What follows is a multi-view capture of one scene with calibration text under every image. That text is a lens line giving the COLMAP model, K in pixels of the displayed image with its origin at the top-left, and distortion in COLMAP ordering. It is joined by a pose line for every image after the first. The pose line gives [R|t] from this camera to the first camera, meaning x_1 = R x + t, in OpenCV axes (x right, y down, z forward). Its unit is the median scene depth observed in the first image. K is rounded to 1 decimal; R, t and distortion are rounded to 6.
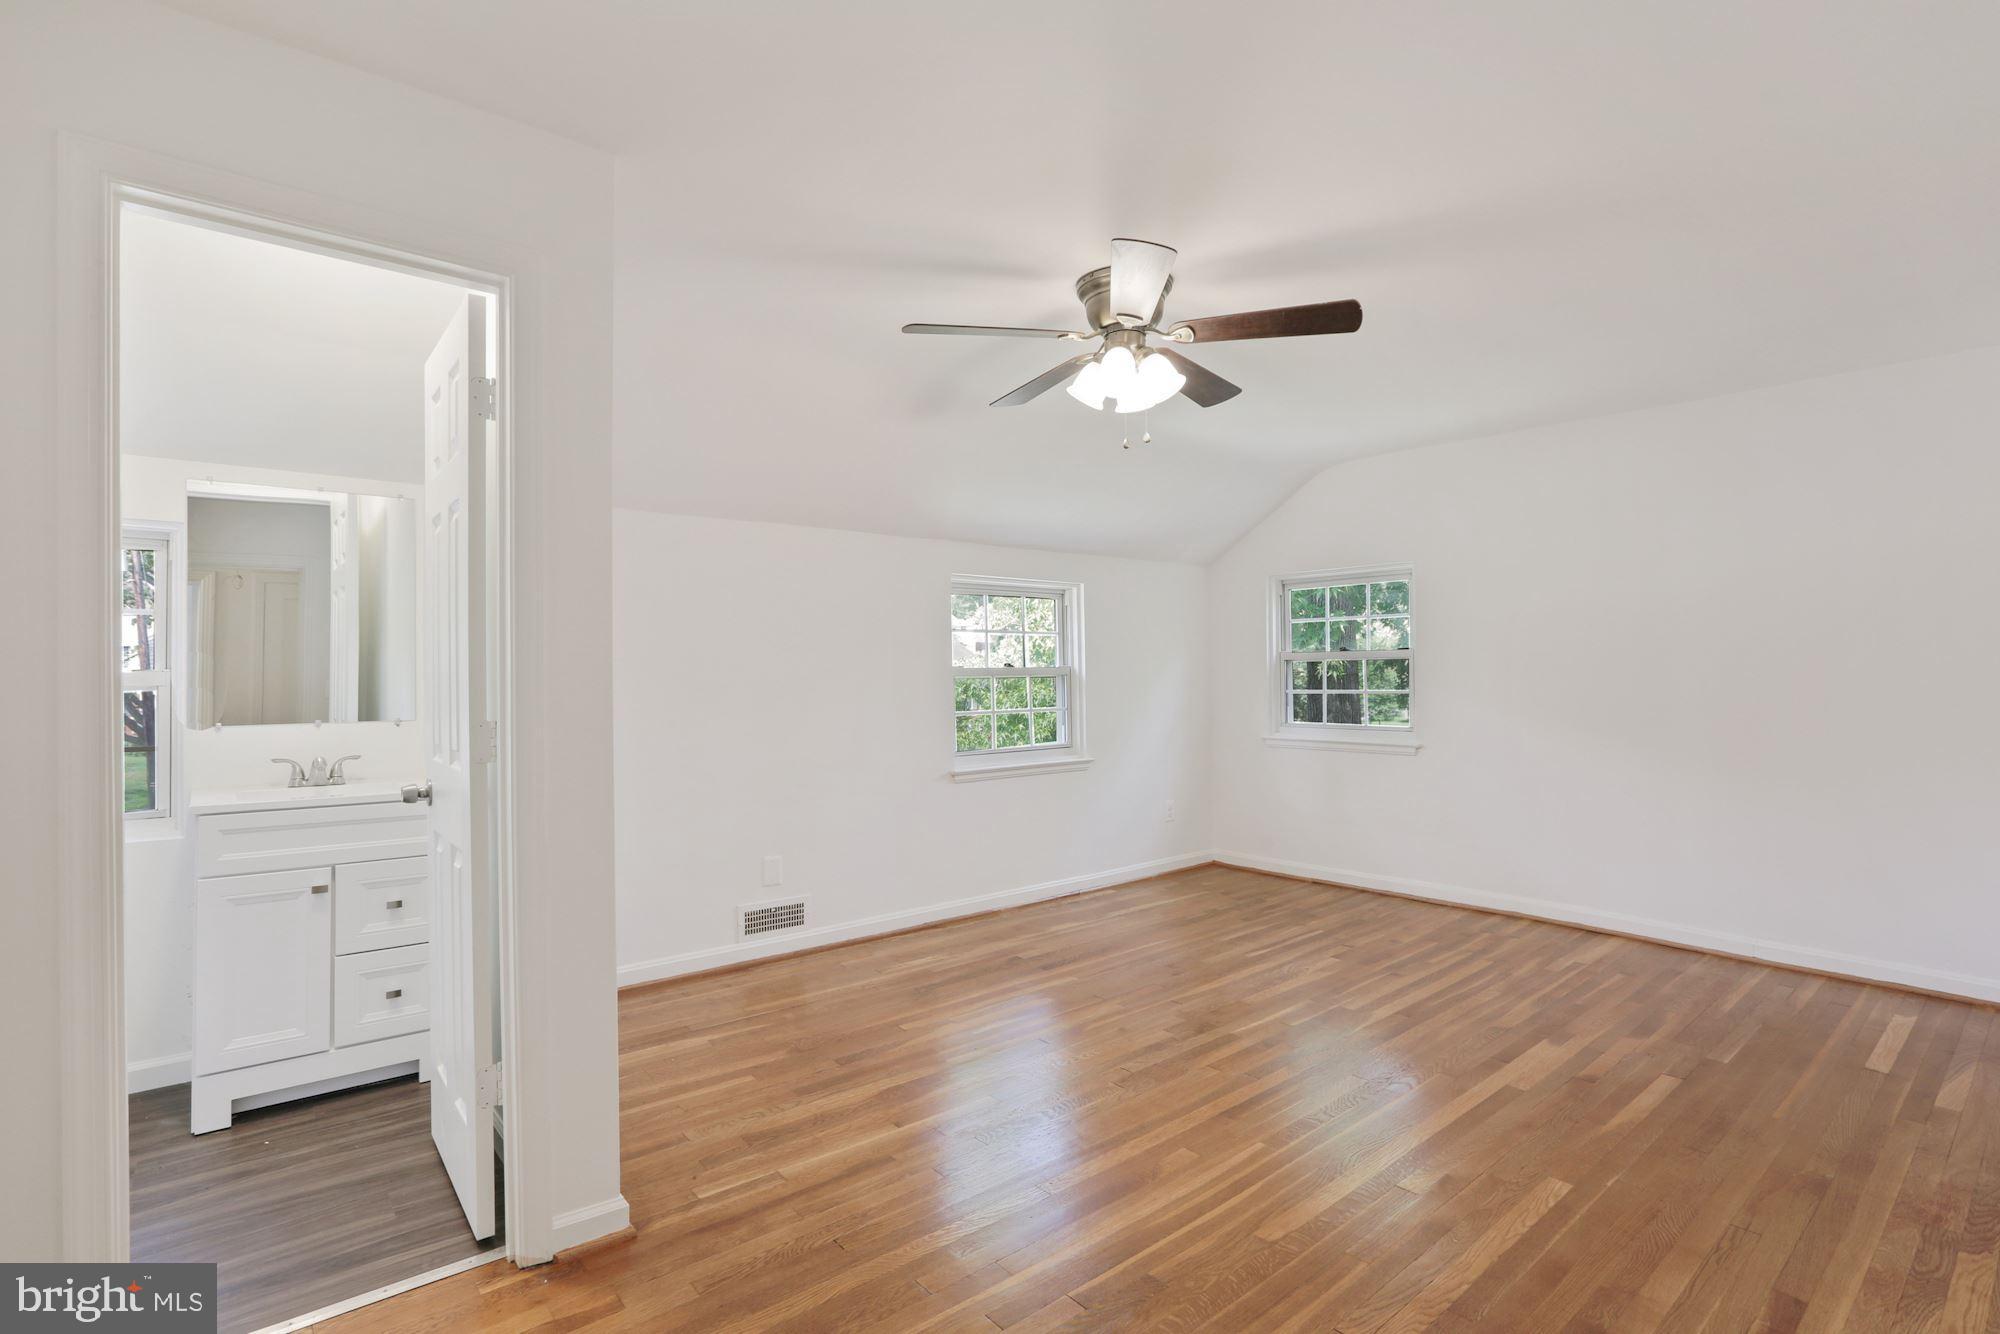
lens RADIAL K [[934.4, 0, 991.0], [0, 934.4, 672.4], [0, 0, 1]] dist [-0.054902, 0.023817]
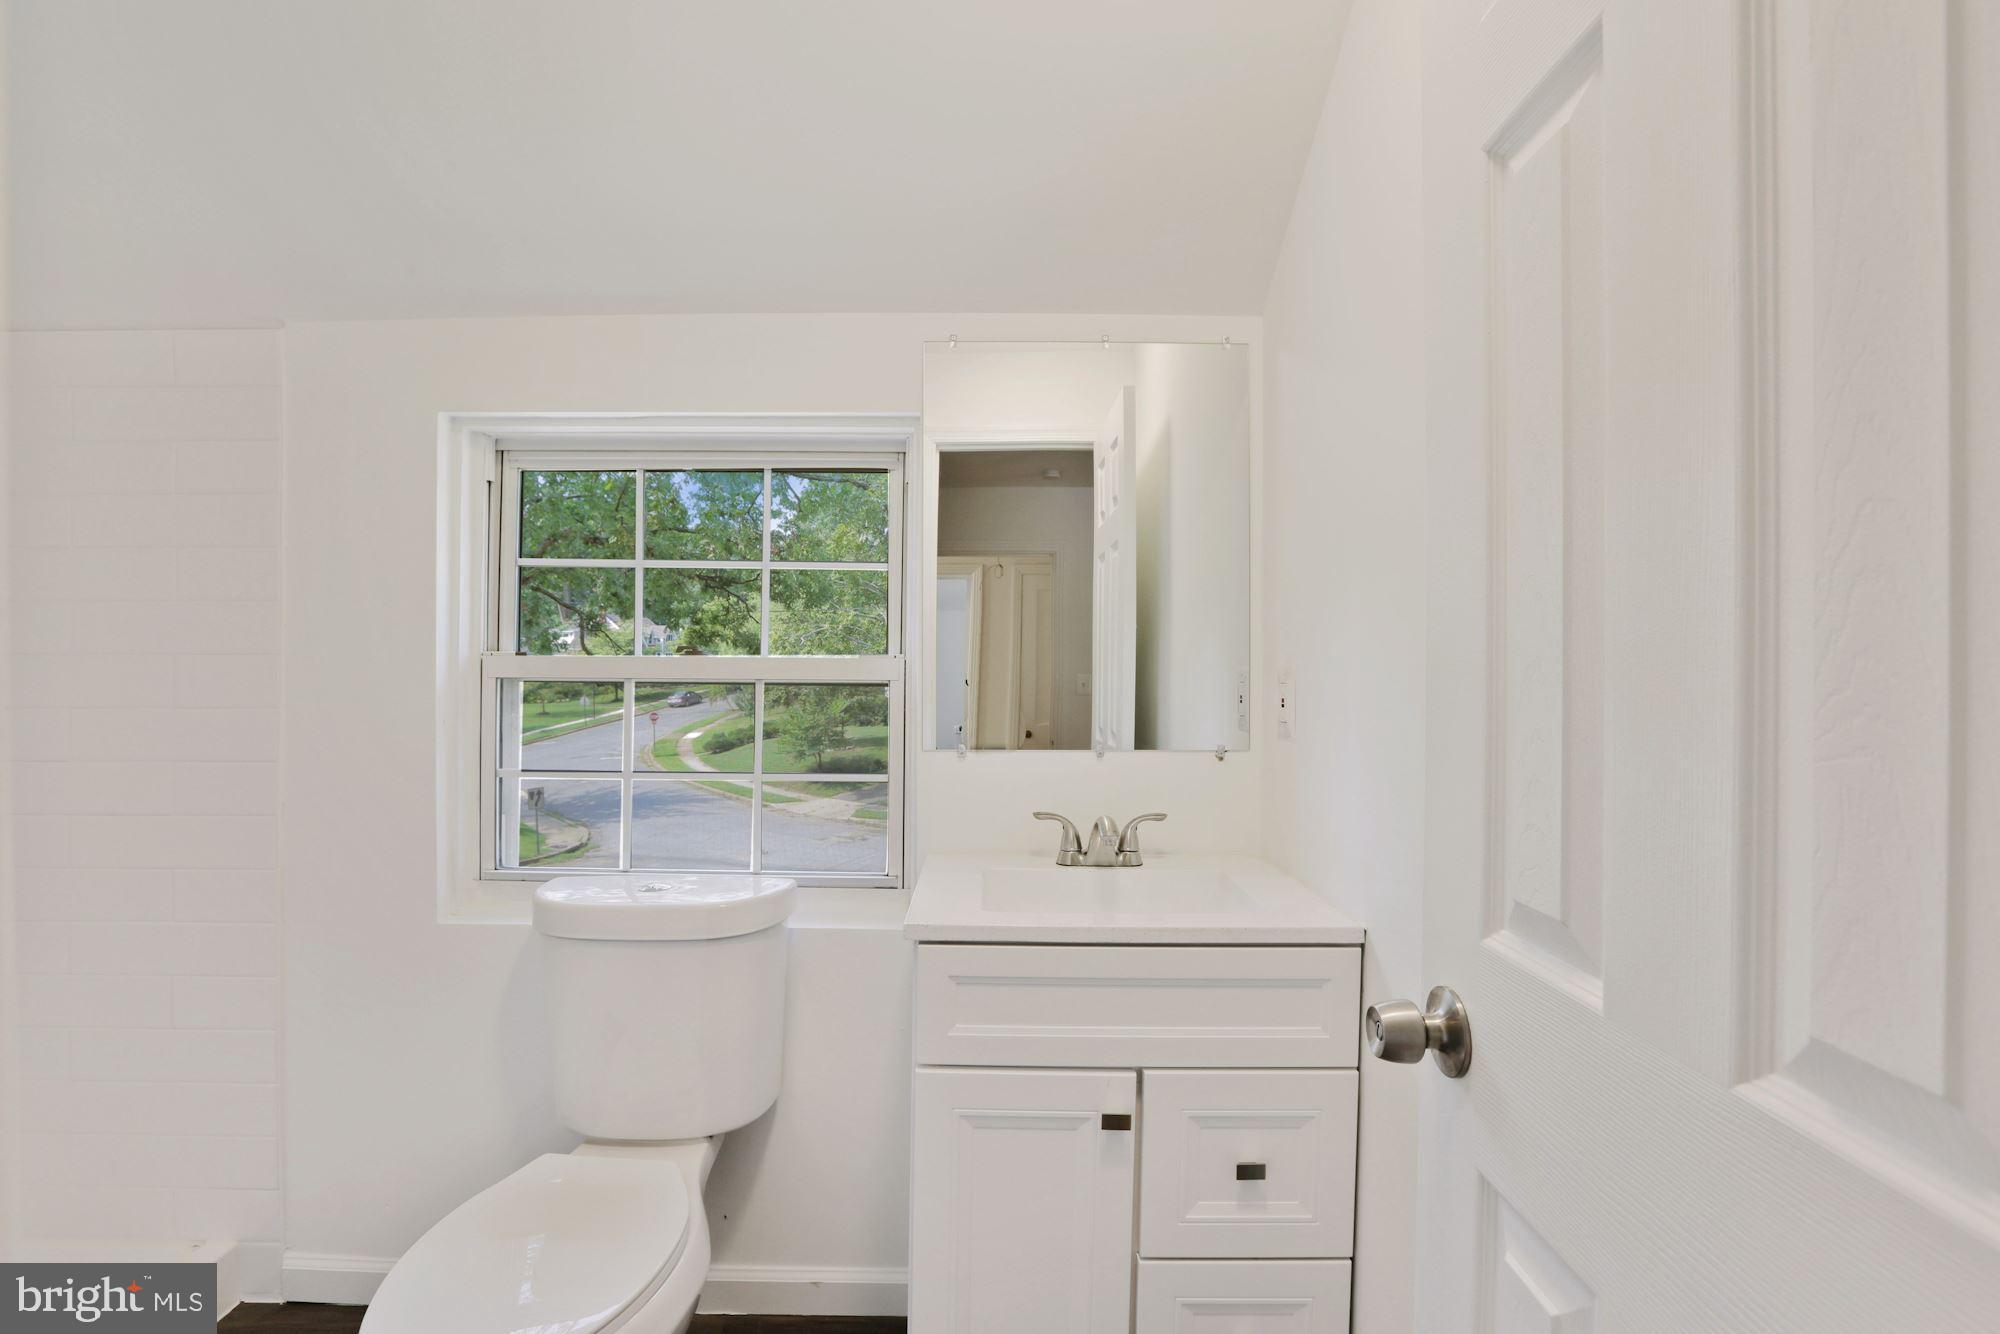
lens RADIAL K [[934.4, 0, 991.0], [0, 934.4, 672.4], [0, 0, 1]] dist [-0.054902, 0.023817]
pose [[0.763691, 0.011661, -0.645476, -0.252522], [-0.011010, 0.999927, 0.005039, 0.002255], [0.645488, 0.003258, 0.763764, 0.311546]]
